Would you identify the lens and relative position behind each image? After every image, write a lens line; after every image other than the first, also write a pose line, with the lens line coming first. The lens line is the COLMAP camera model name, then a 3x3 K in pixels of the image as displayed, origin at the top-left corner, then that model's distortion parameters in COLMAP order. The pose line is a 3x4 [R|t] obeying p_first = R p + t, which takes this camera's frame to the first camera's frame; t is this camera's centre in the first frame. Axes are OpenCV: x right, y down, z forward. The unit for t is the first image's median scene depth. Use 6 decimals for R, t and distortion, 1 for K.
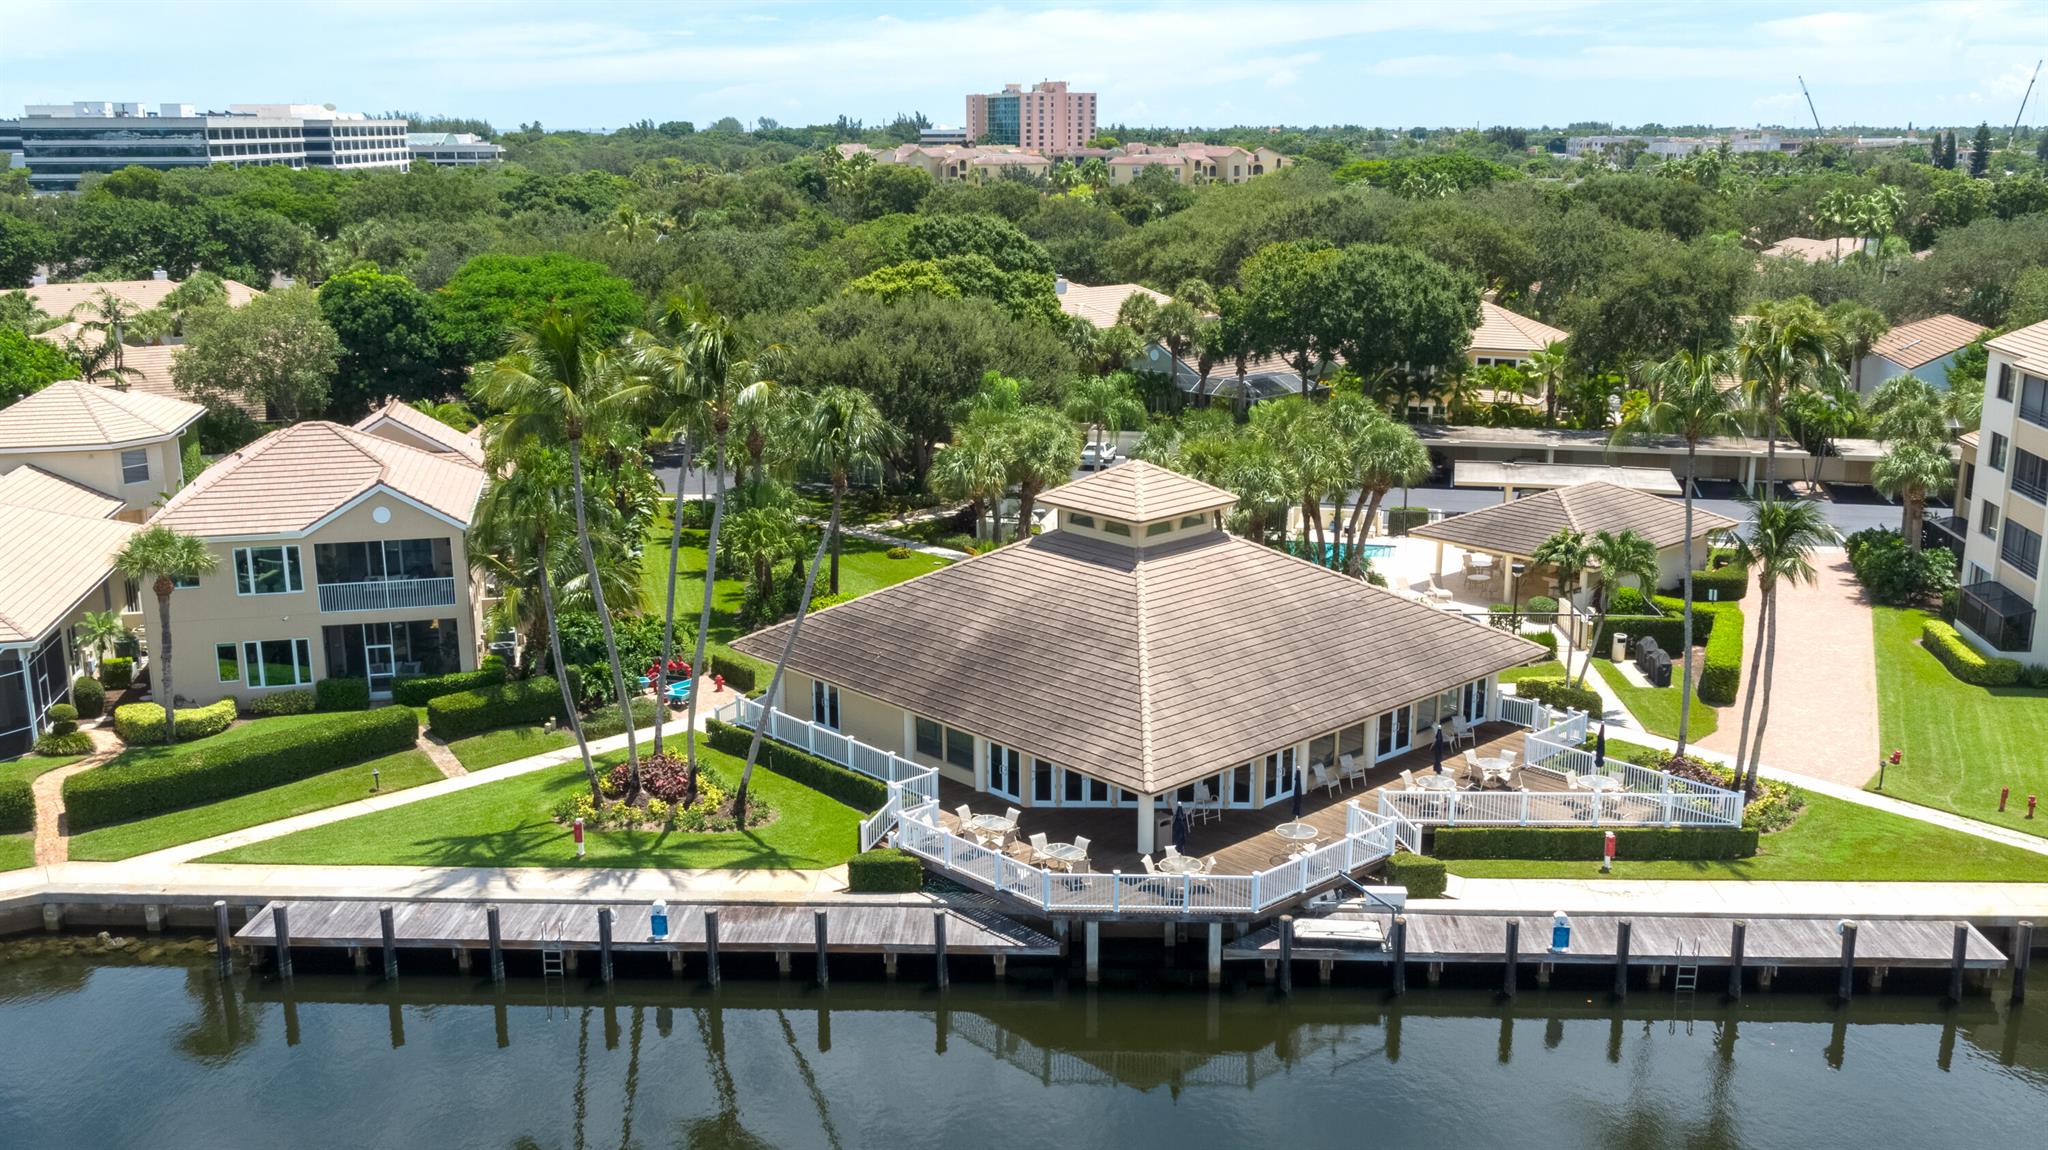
lens RADIAL K [[1839.2, 0, 1038.5], [0, 1839.2, 578.6], [0, 0, 1]] dist [0.002764, -0.000326]
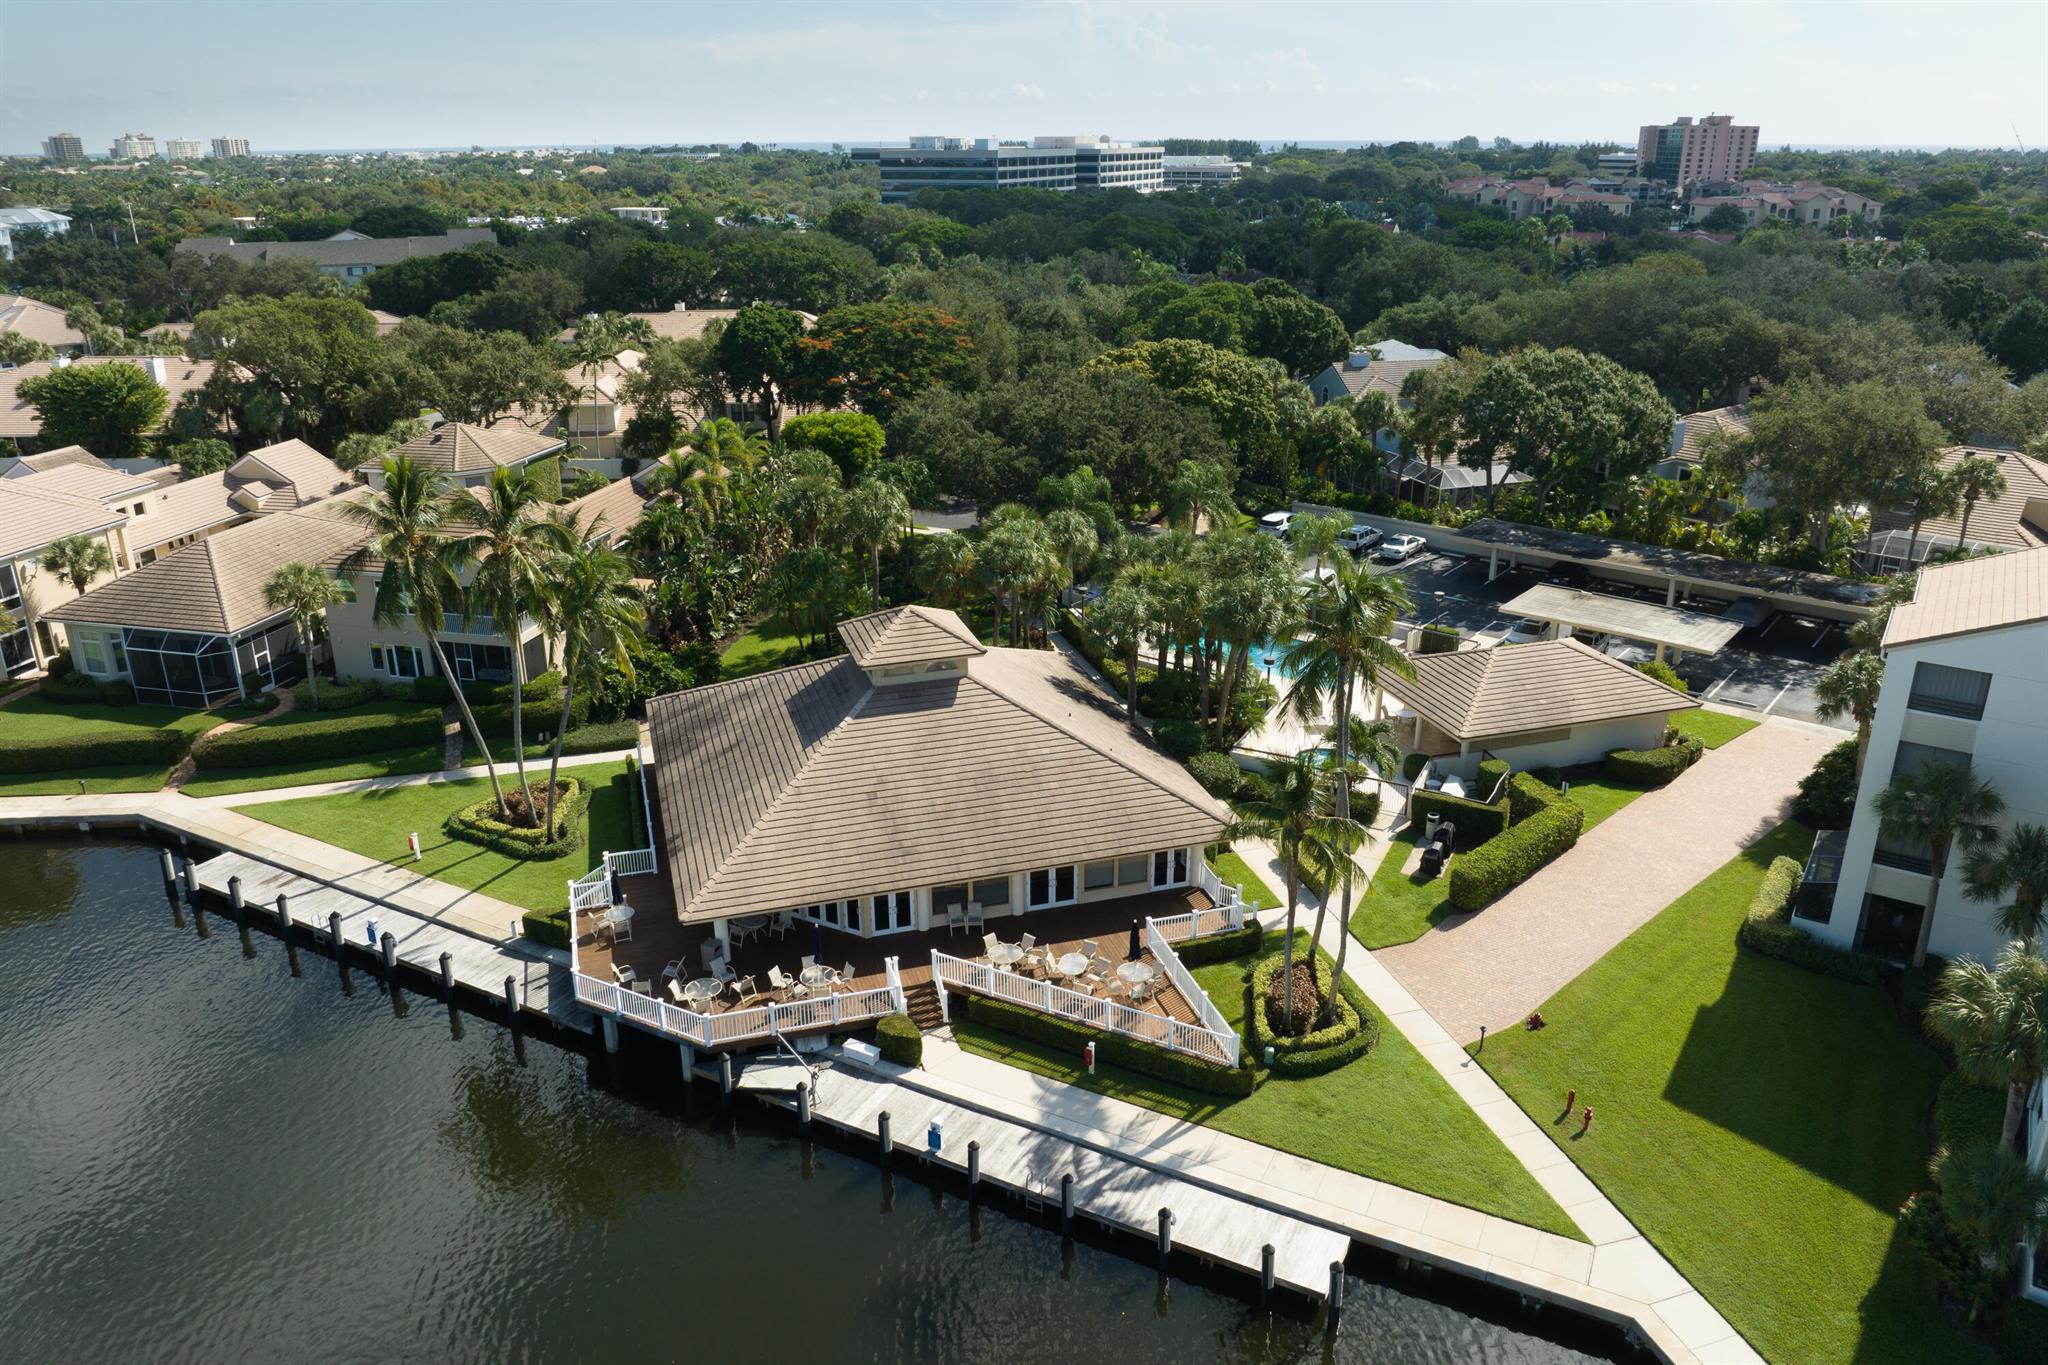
lens RADIAL K [[1437.0, 0, 1024.0], [0, 1437.0, 682.5], [0, 0, 1]] dist [-0.048168, 0.000522]
pose [[0.896323, 0.155153, -0.415370, 0.505399], [-0.102907, 0.983994, 0.145488, -0.156825], [0.431295, -0.087660, 0.897942, 0.229319]]
